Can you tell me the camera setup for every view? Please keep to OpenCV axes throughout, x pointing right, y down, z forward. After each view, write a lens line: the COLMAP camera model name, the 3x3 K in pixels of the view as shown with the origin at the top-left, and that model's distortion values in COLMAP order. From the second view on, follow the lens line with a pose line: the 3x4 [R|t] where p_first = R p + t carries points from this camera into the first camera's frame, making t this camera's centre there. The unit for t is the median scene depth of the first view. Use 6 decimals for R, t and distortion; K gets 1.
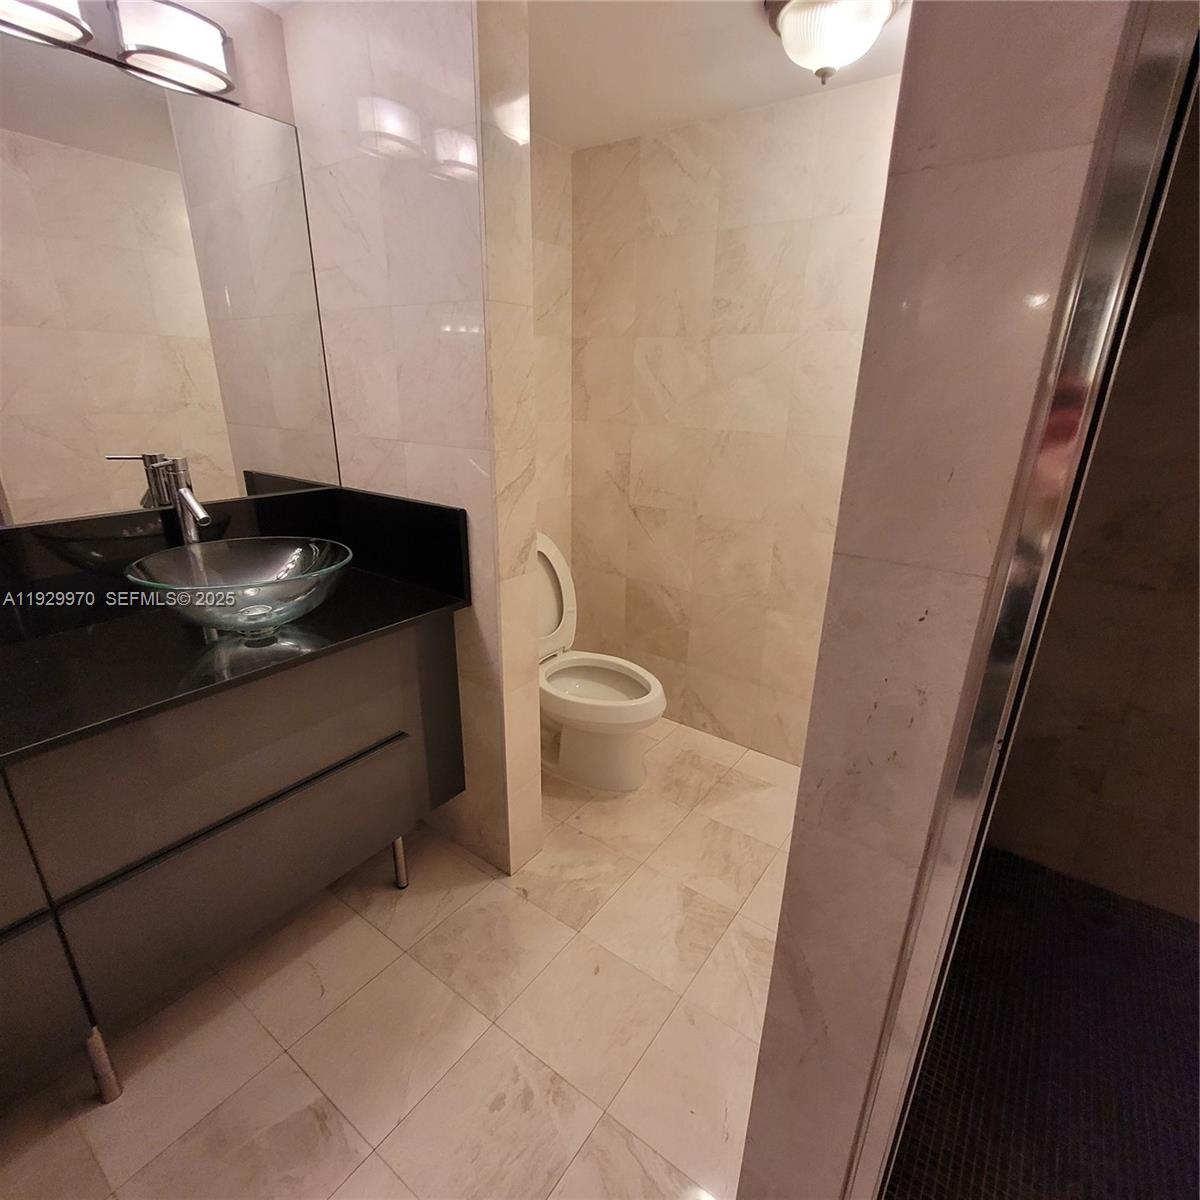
lens RADIAL K [[629.7, 0, 603.8], [0, 629.7, 611.1], [0, 0, 1]] dist [0.004986, -0.000468]
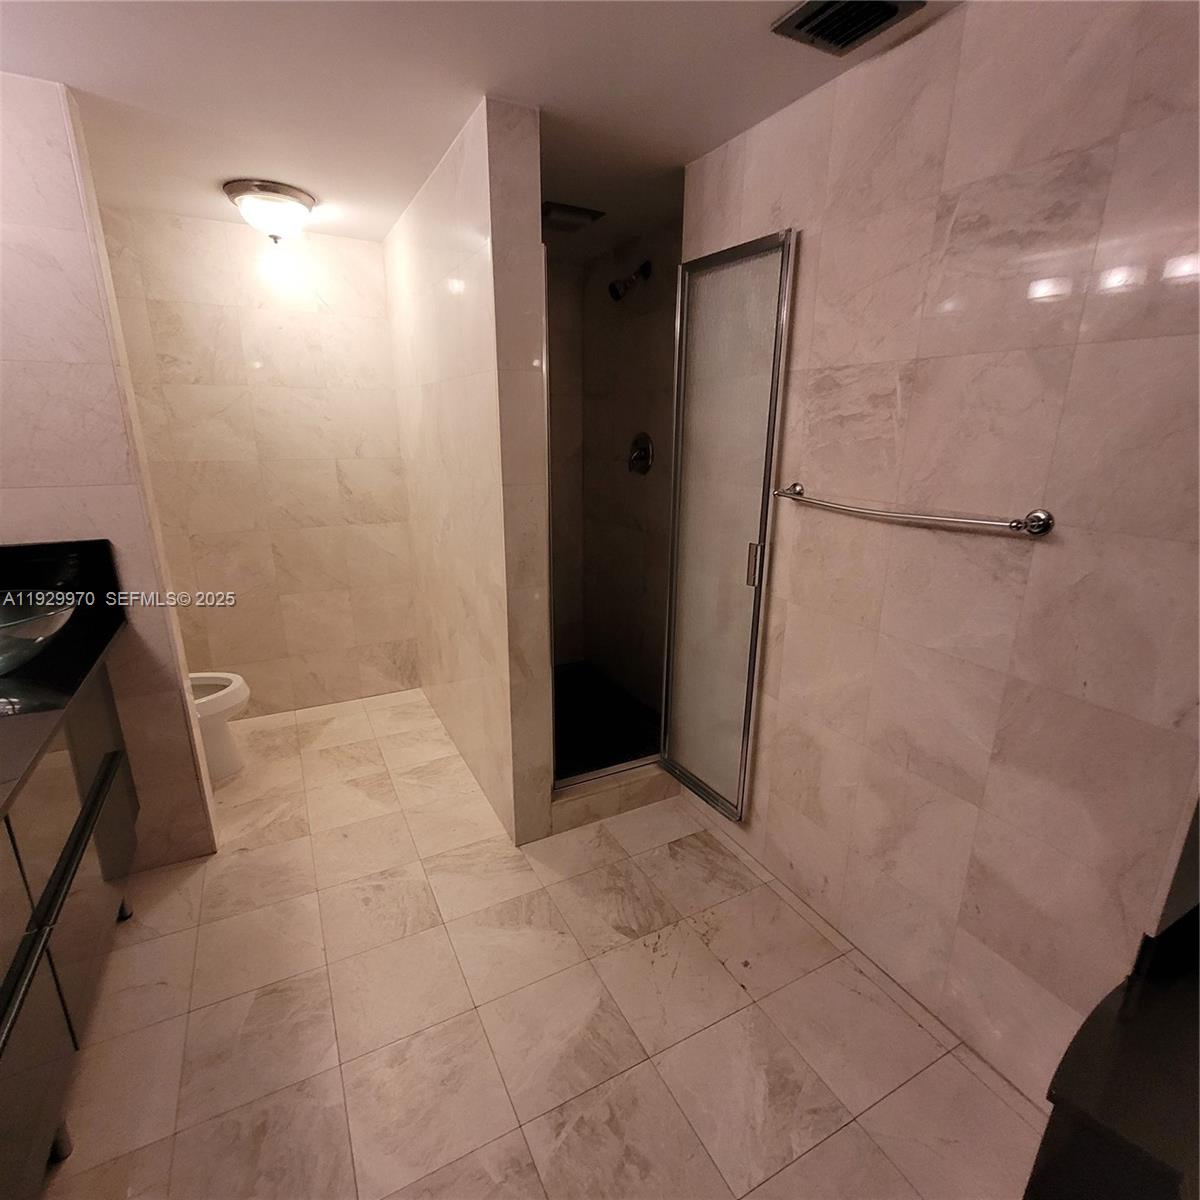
lens RADIAL K [[629.7, 0, 603.1], [0, 629.7, 601.3], [0, 0, 1]] dist [0.004986, -0.000468]
pose [[0.453686, -0.262402, 0.851654, -0.665465], [0.307779, 0.942999, 0.126589, 0.061393], [-0.836326, 0.204690, 0.508587, -0.248807]]
